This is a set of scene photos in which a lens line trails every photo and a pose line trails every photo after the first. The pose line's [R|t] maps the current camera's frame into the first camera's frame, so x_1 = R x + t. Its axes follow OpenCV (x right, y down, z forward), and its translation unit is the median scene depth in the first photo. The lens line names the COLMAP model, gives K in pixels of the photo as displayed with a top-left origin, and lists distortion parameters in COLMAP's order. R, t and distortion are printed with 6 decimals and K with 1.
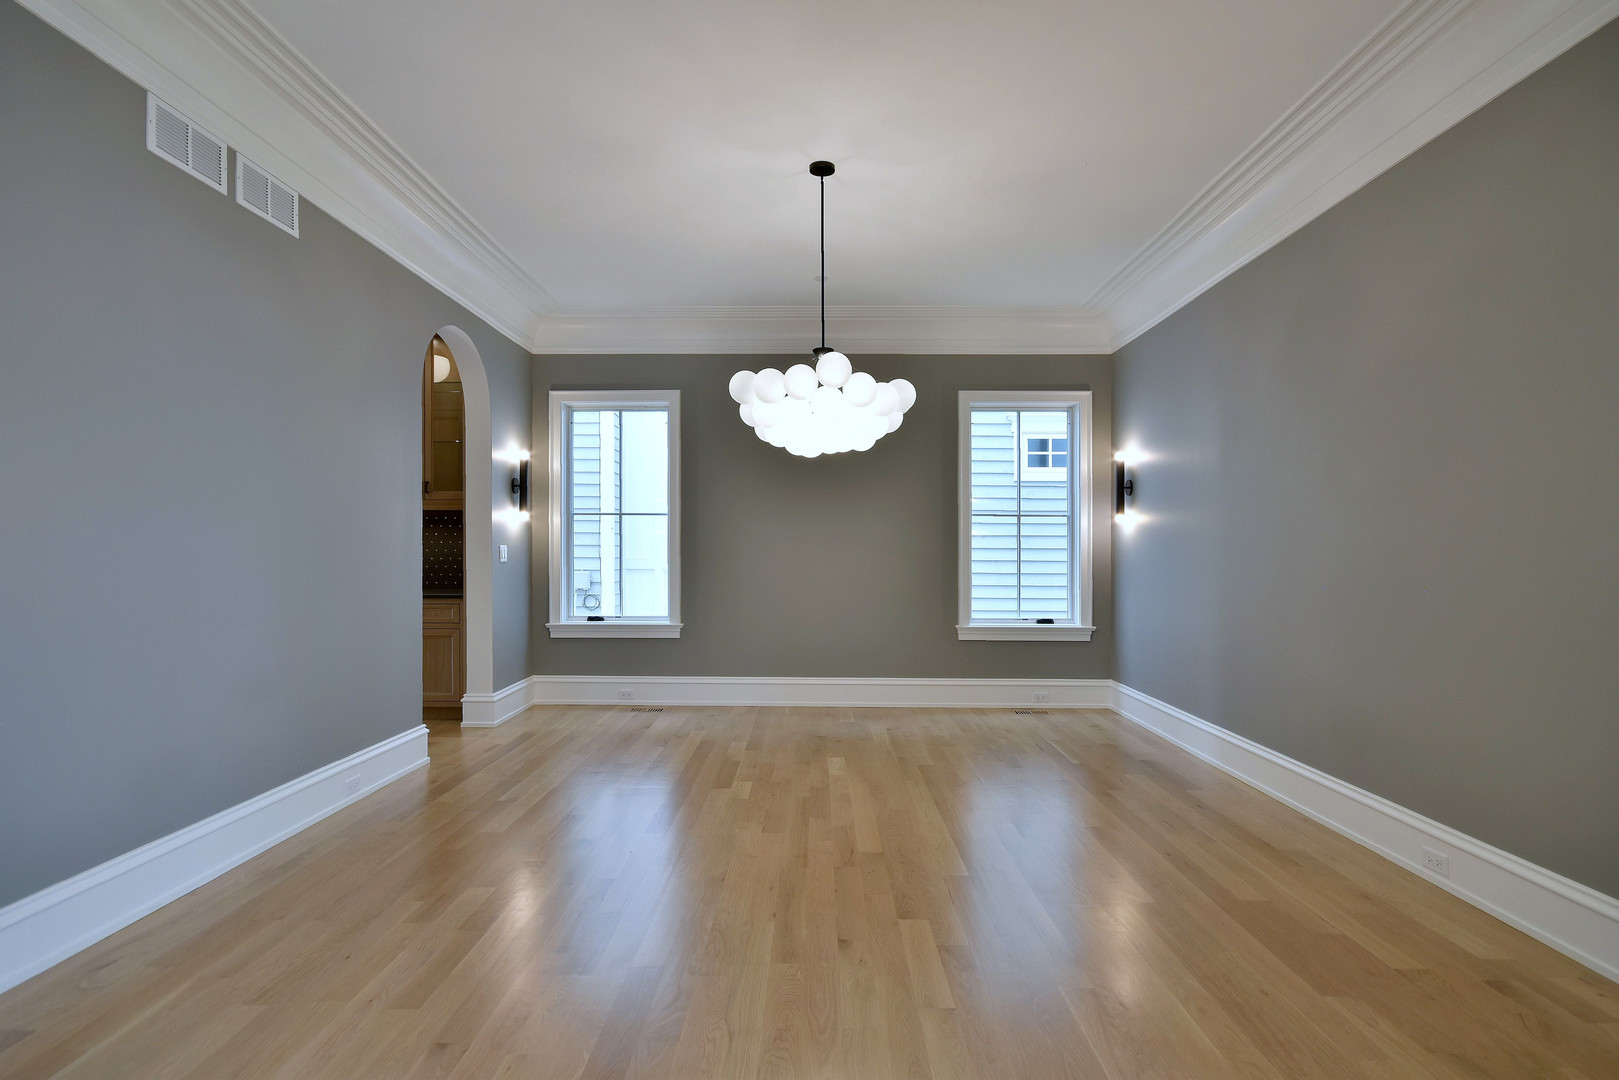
lens RADIAL K [[777.8, 0, 809.5], [0, 777.8, 540.0], [0, 0, 1]] dist [0.000836, 0.000248]
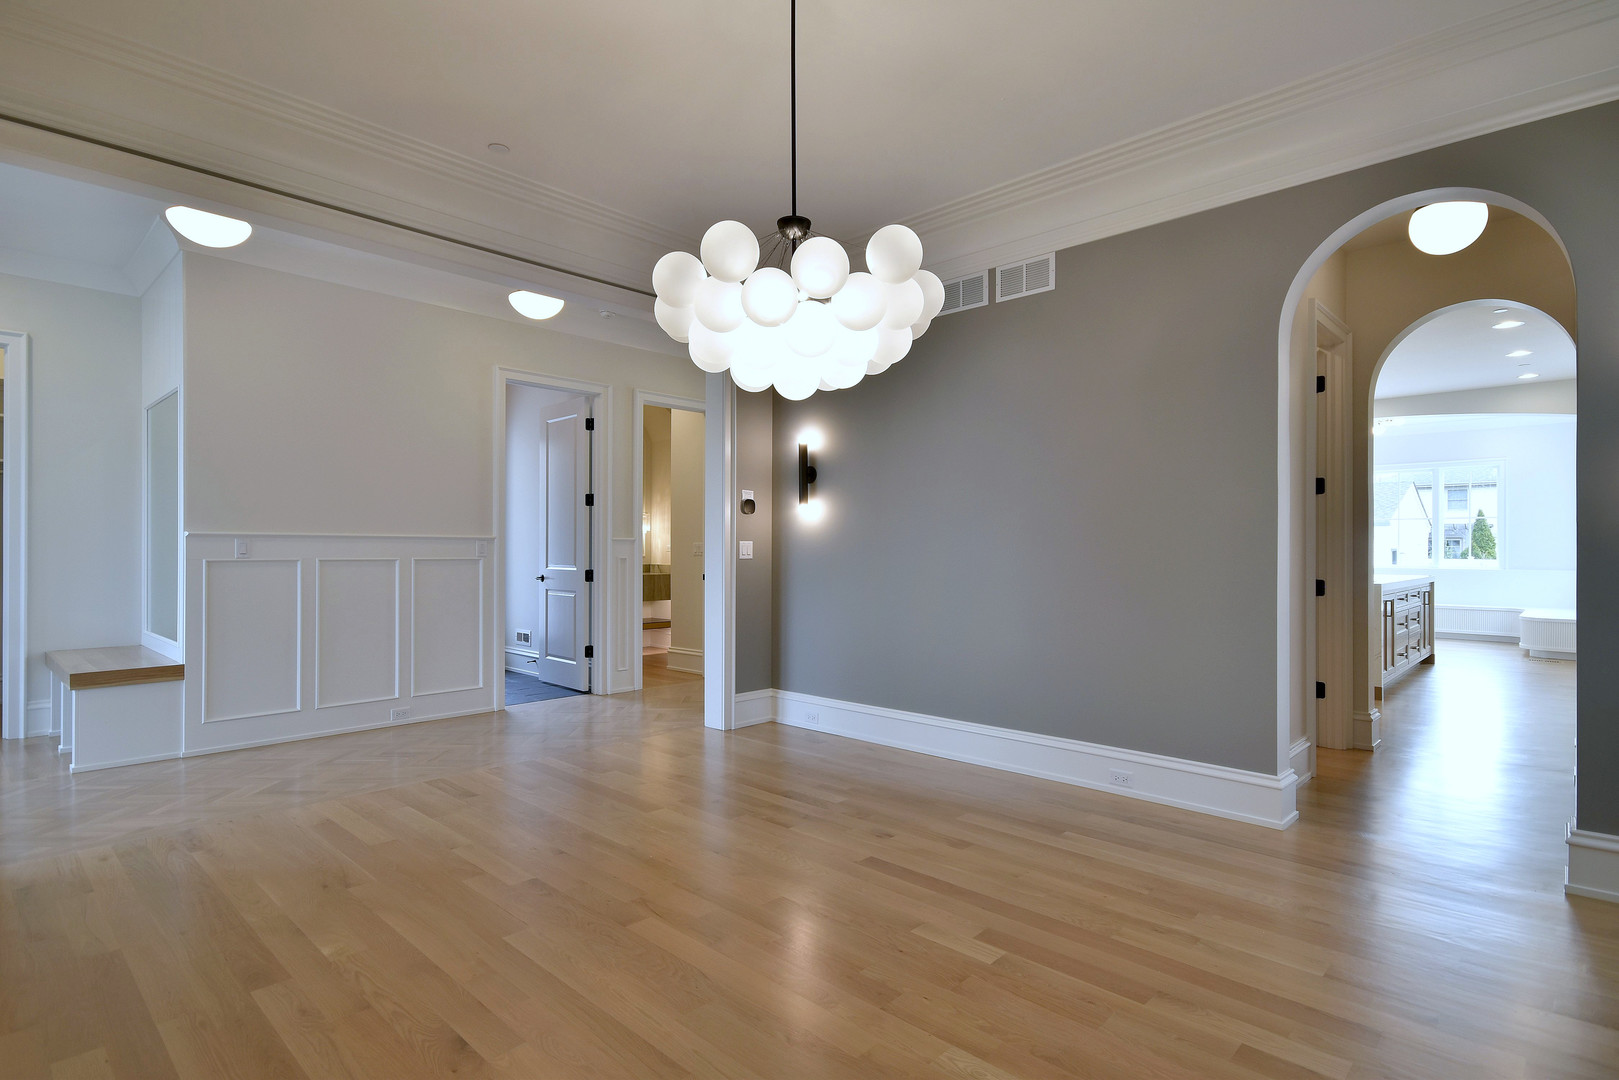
lens RADIAL K [[820.6, 0, 794.8], [0, 820.6, 538.2], [0, 0, 1]] dist [0.017949, 0.000077]
pose [[-0.685665, -0.005164, -0.727899, 0.497311], [0.009395, 0.999829, -0.015943, 0.013804], [0.727857, -0.017770, -0.685499, 1.431259]]
